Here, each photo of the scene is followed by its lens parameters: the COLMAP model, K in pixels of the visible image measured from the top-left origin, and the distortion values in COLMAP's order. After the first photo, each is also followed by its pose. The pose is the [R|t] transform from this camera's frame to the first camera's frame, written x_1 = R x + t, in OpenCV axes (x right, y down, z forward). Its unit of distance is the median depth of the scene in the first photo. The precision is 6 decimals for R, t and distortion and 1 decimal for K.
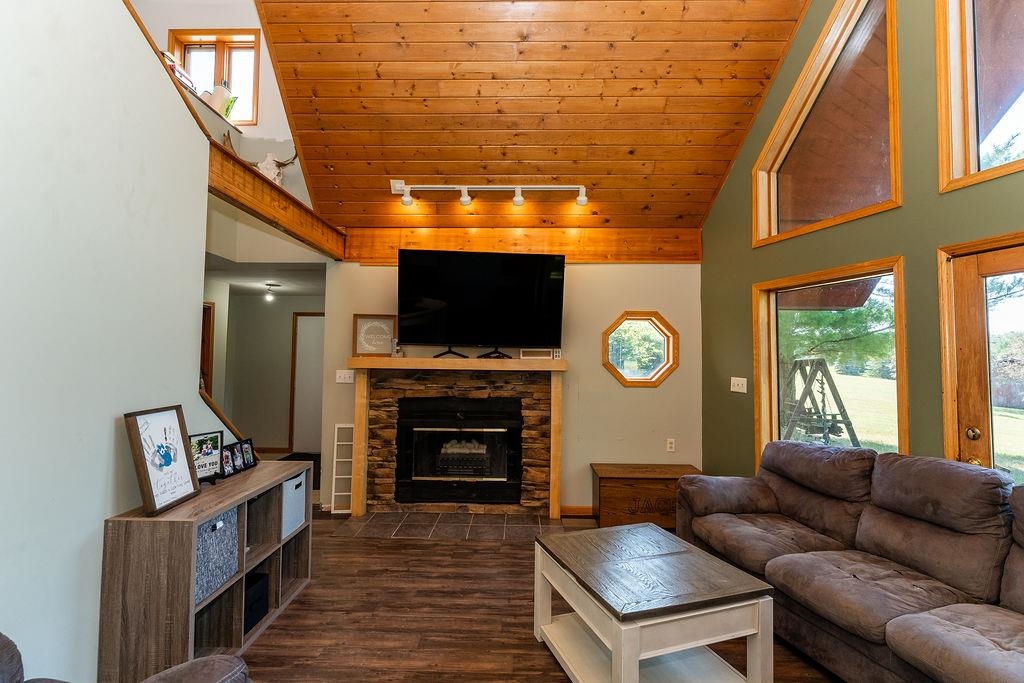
lens RADIAL K [[464.6, 0, 510.9], [0, 464.6, 341.1], [0, 0, 1]] dist [0.000727, 0.000154]
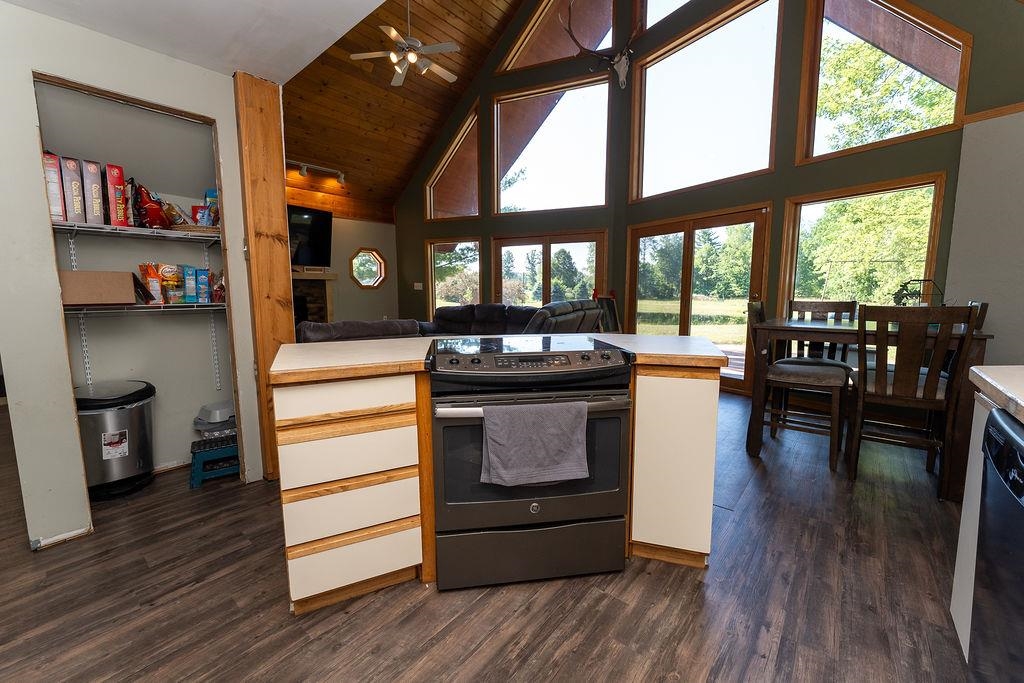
lens RADIAL K [[410.3, 0, 510.0], [0, 410.3, 338.0], [0, 0, 1]] dist [0.002314, -0.001234]
pose [[0.633614, -0.097434, 0.767489, -0.675284], [-0.018352, 0.989866, 0.140816, 0.051037], [-0.773432, -0.103308, 0.625405, -0.504579]]
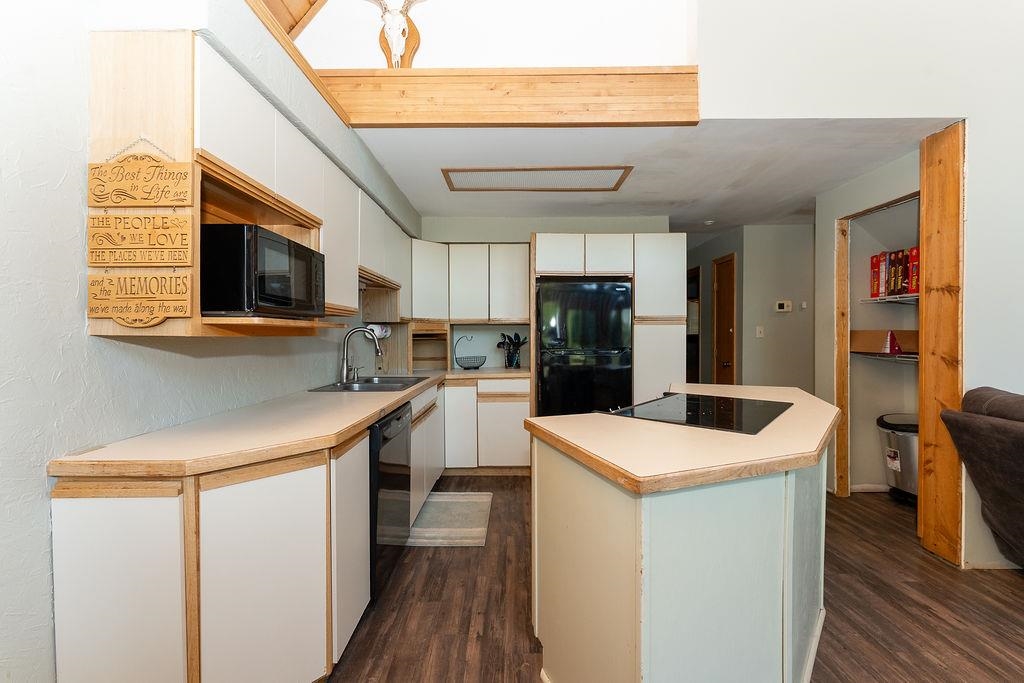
lens RADIAL K [[410.3, 0, 511.4], [0, 410.3, 338.9], [0, 0, 1]] dist [0.002314, -0.001234]
pose [[0.010875, 0.002775, -0.999937, 1.124363], [0.040635, 0.999169, 0.003215, 0.020416], [0.999115, -0.040668, 0.010753, -0.359046]]
